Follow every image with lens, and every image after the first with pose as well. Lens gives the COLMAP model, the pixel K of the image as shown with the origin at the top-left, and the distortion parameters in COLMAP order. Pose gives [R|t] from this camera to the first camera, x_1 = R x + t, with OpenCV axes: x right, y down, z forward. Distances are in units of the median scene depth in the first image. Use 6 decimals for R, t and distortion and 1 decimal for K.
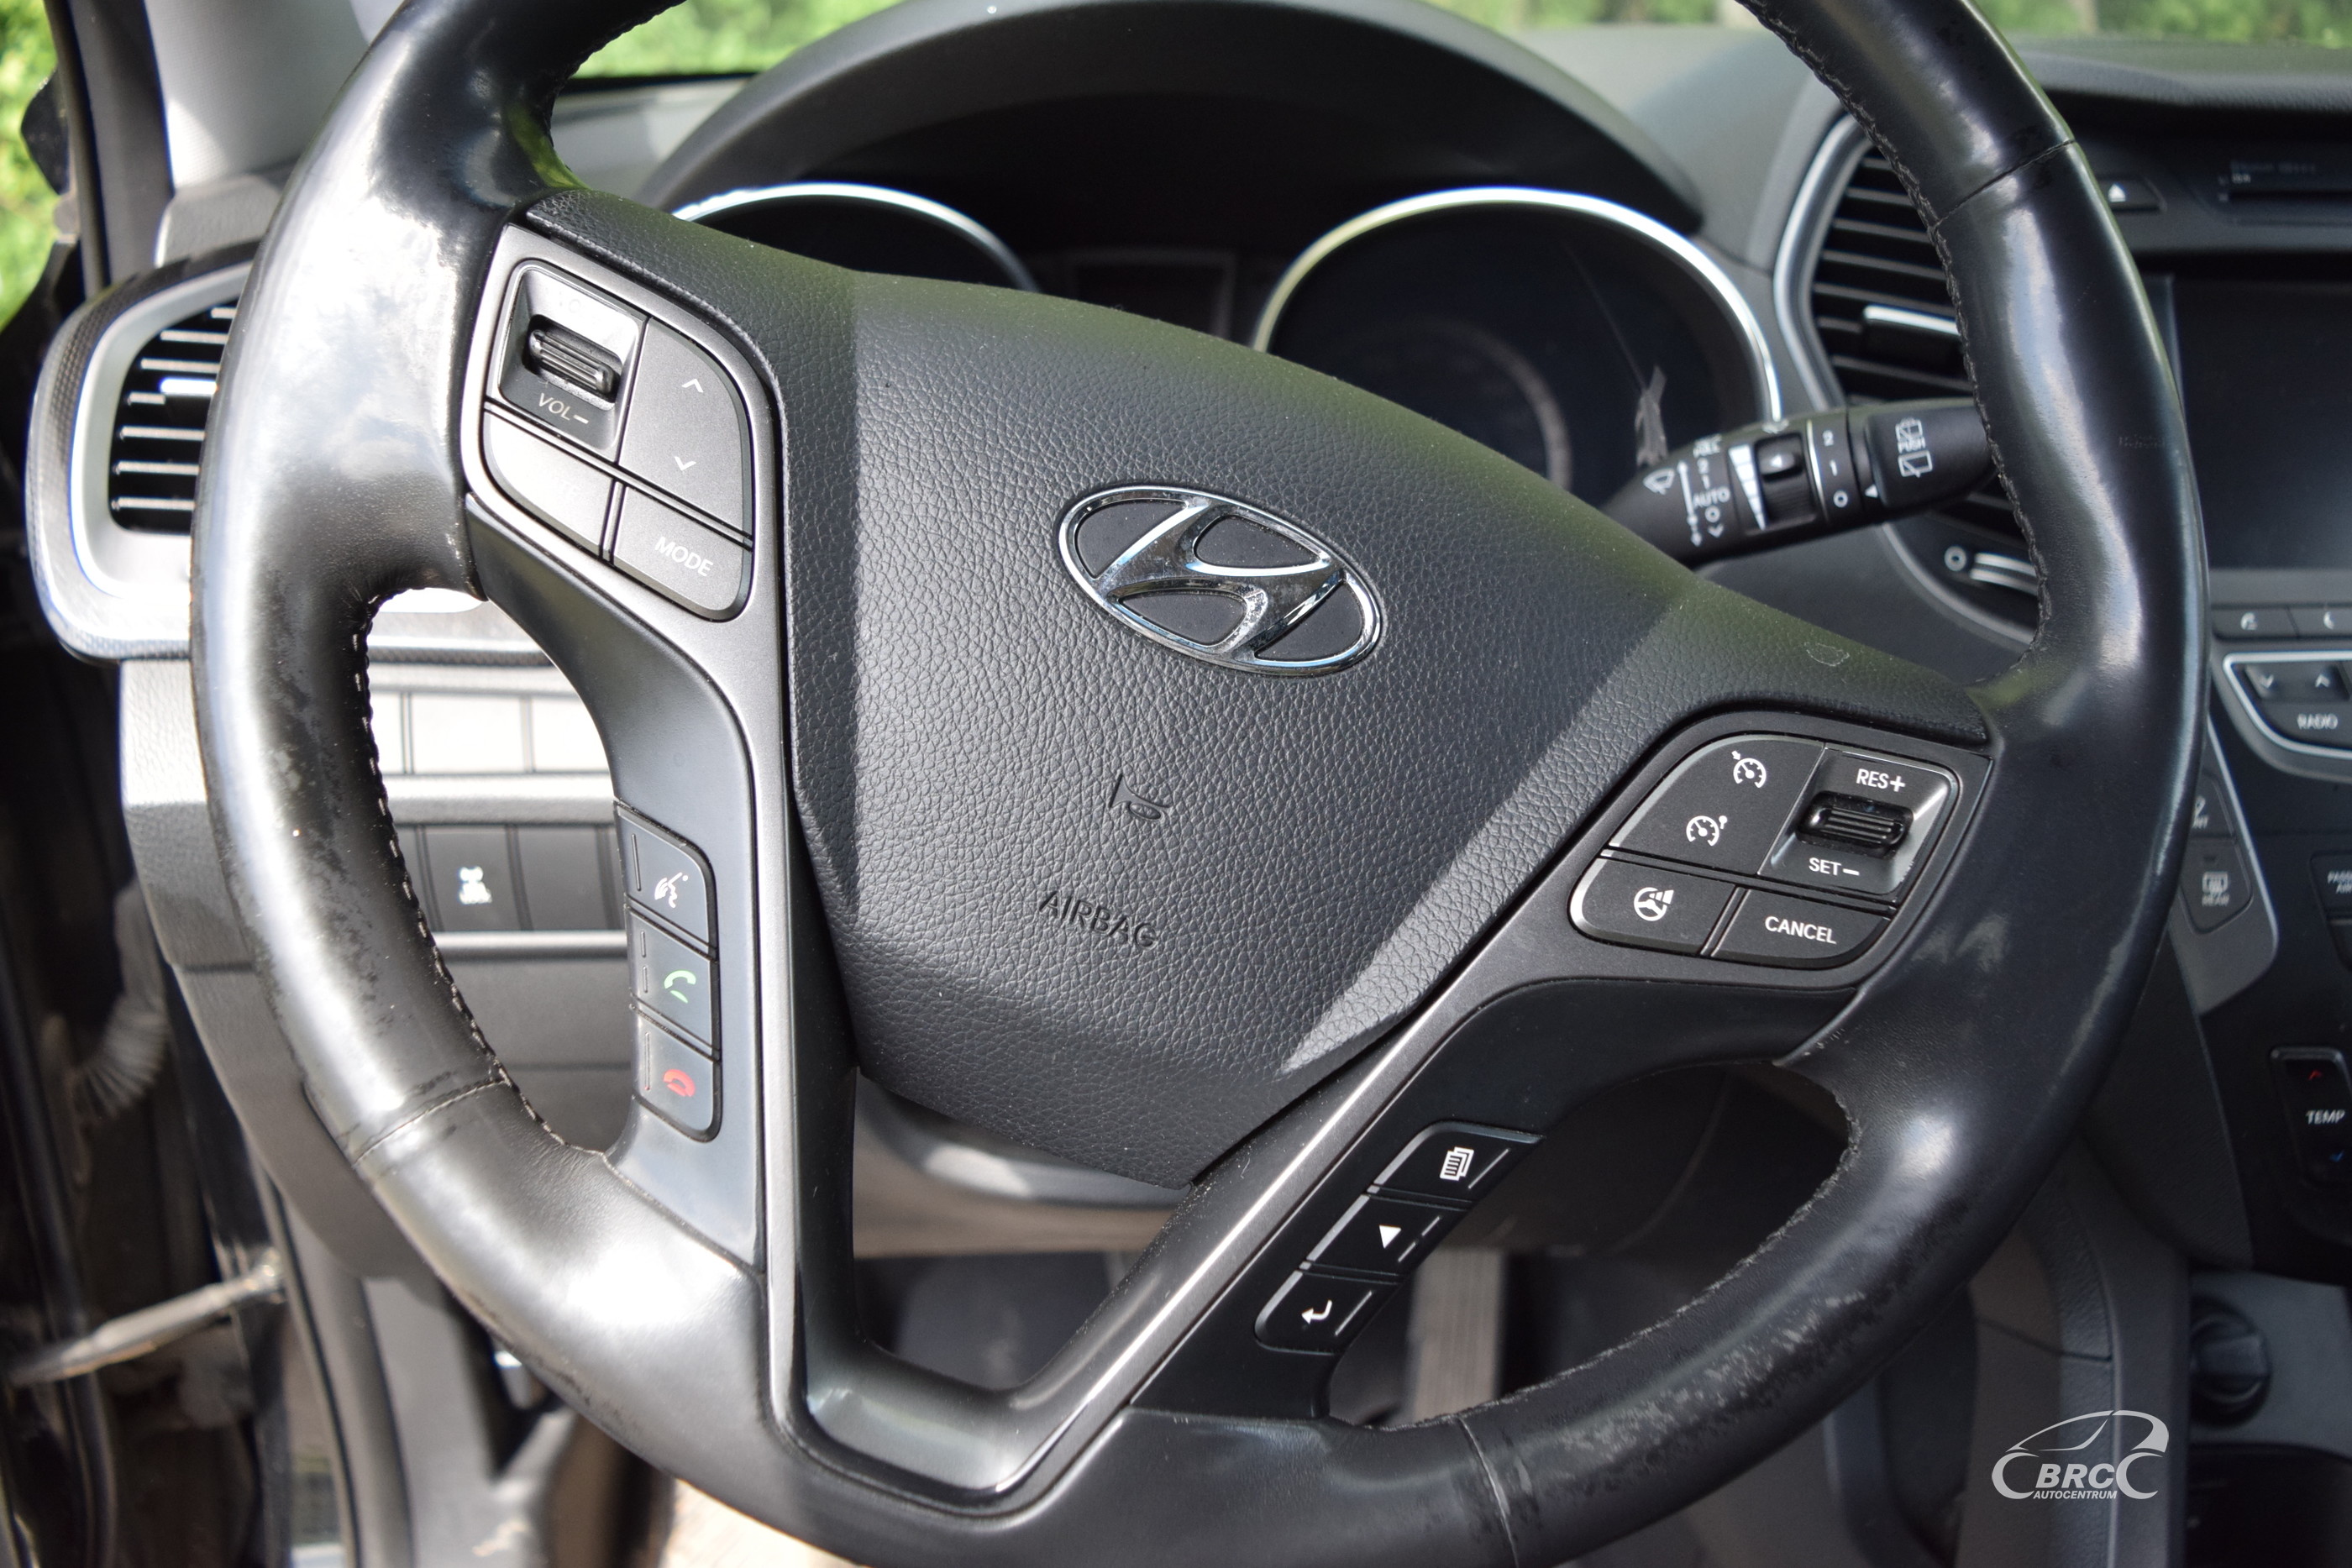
lens RADIAL K [[1881.4, 0, 1176.0], [0, 1881.4, 784.0], [0, 0, 1]] dist [-0.070101, -0.002684]
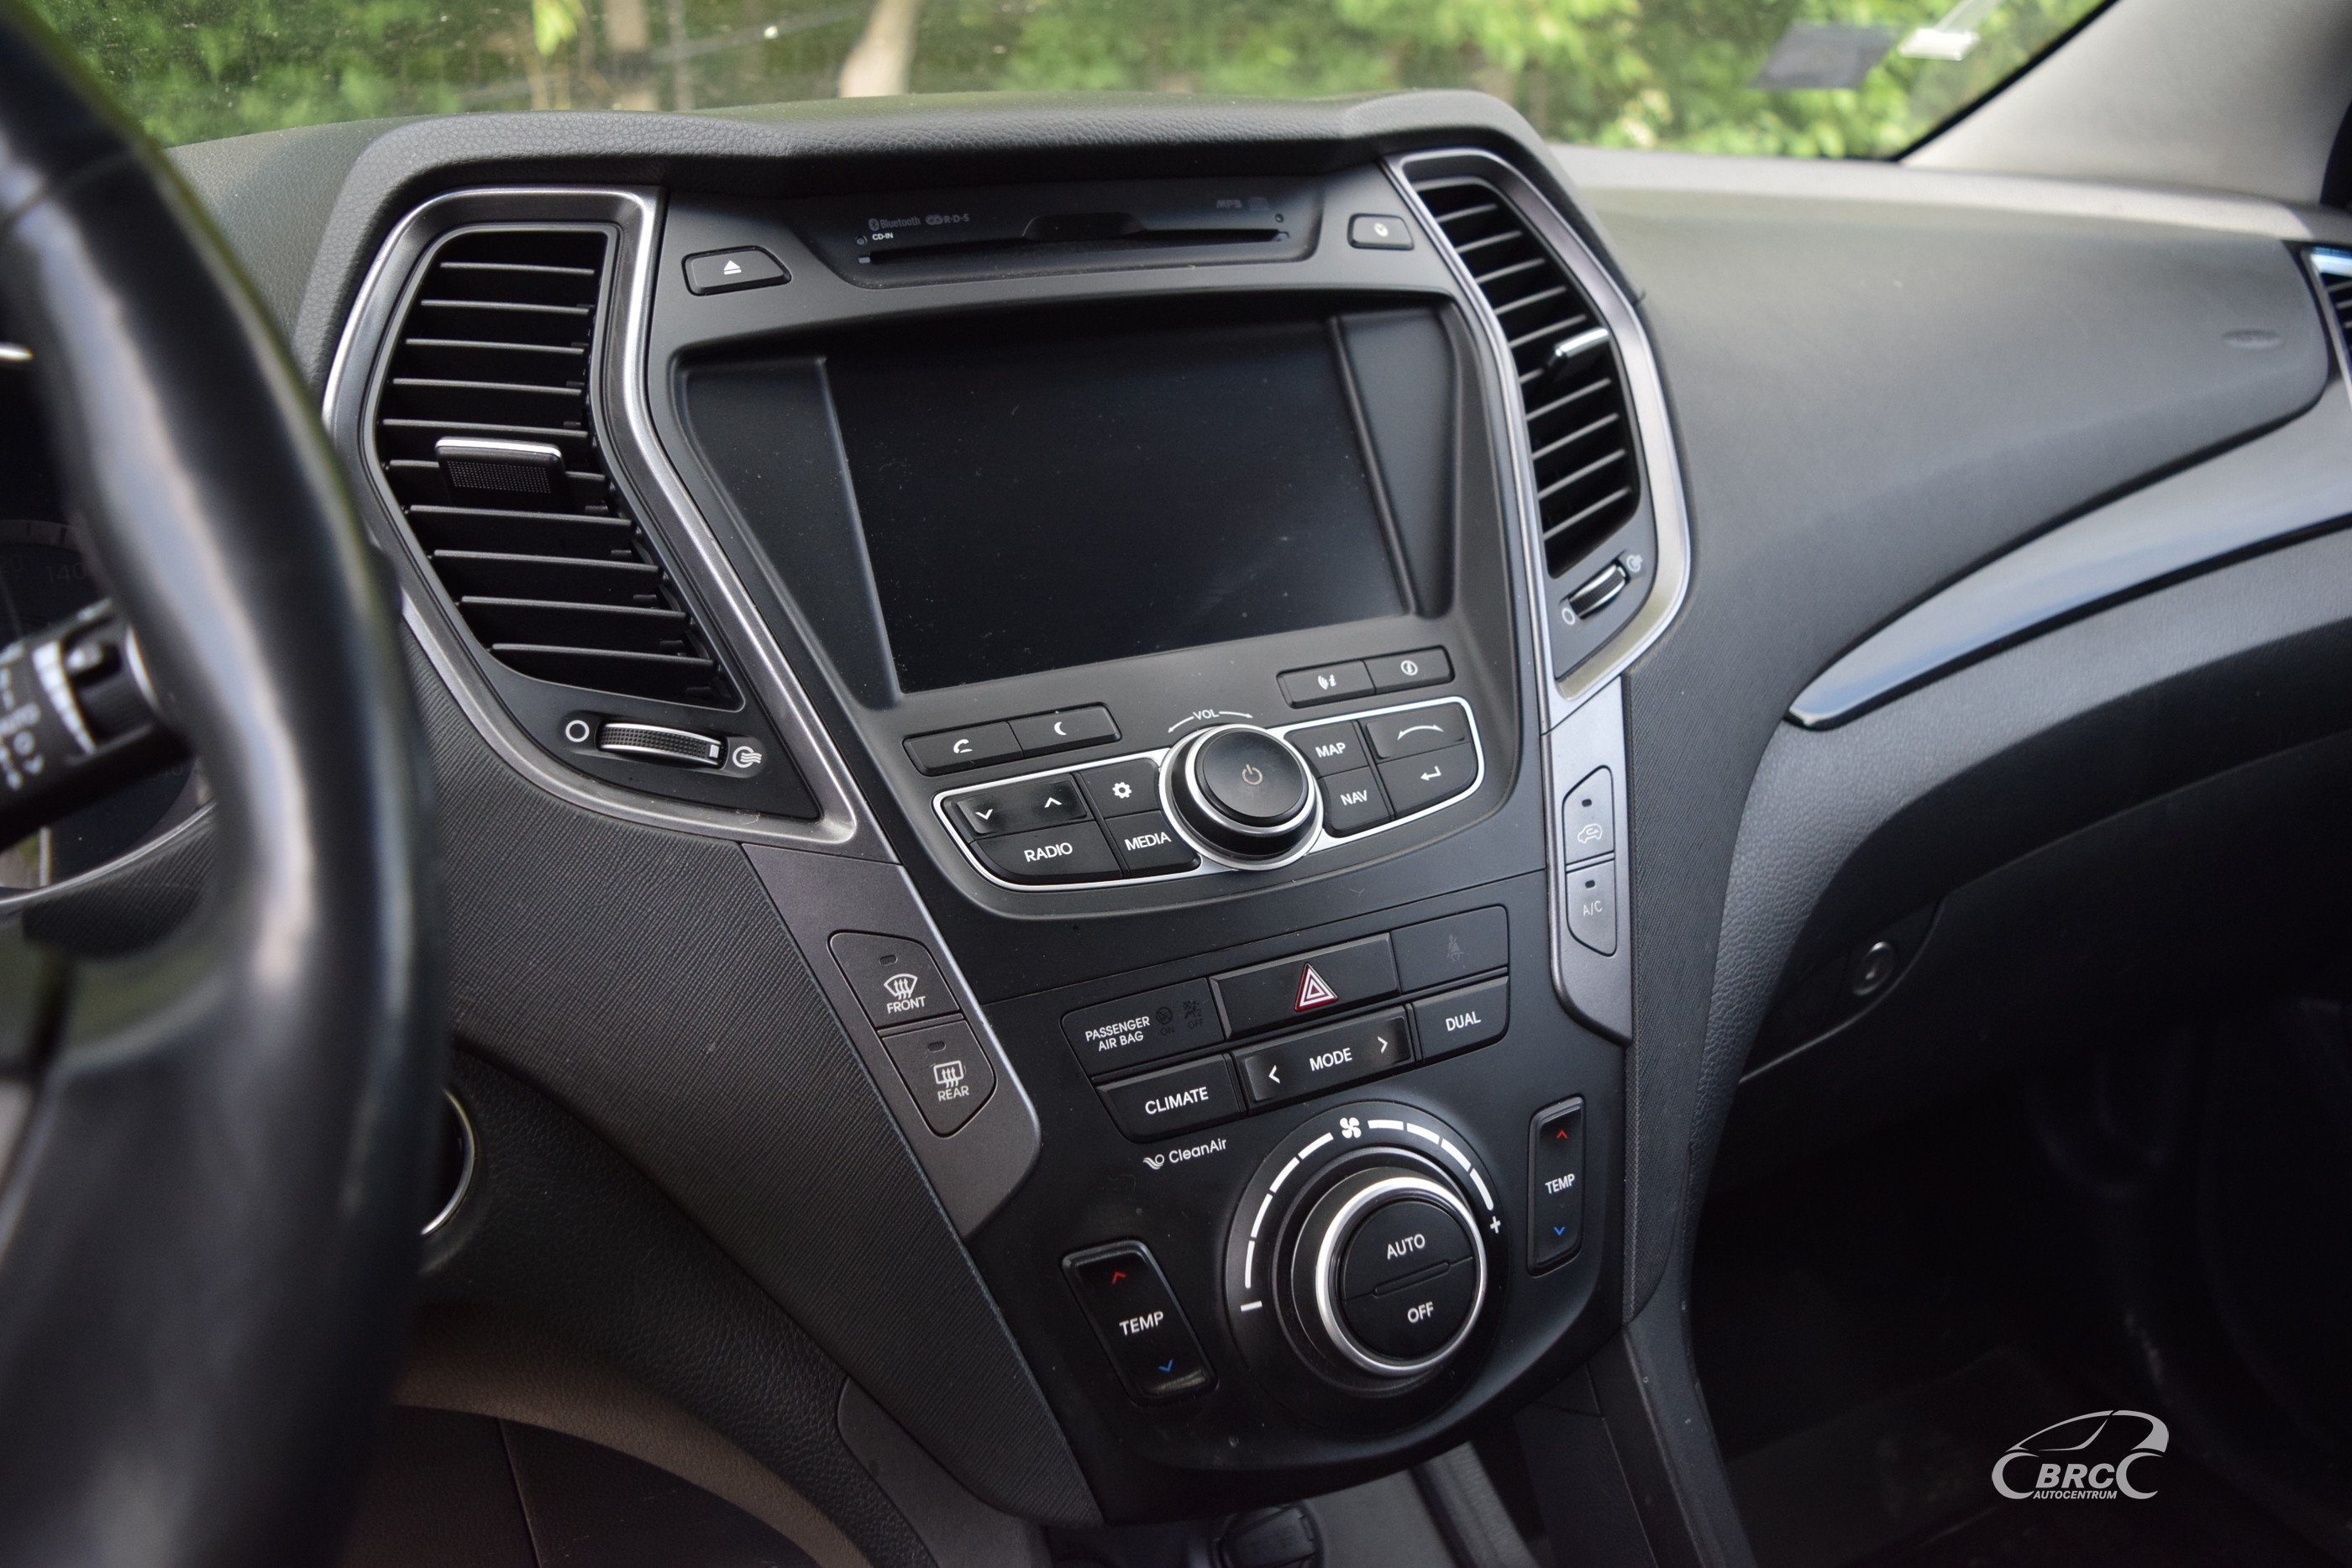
lens RADIAL K [[1881.4, 0, 1176.0], [0, 1881.4, 784.0], [0, 0, 1]] dist [-0.070101, -0.002684]
pose [[0.922201, -0.161546, 0.351352, 0.387196], [0.194177, 0.979163, -0.059458, -0.002228], [-0.334426, 0.123057, 0.934353, 0.177826]]
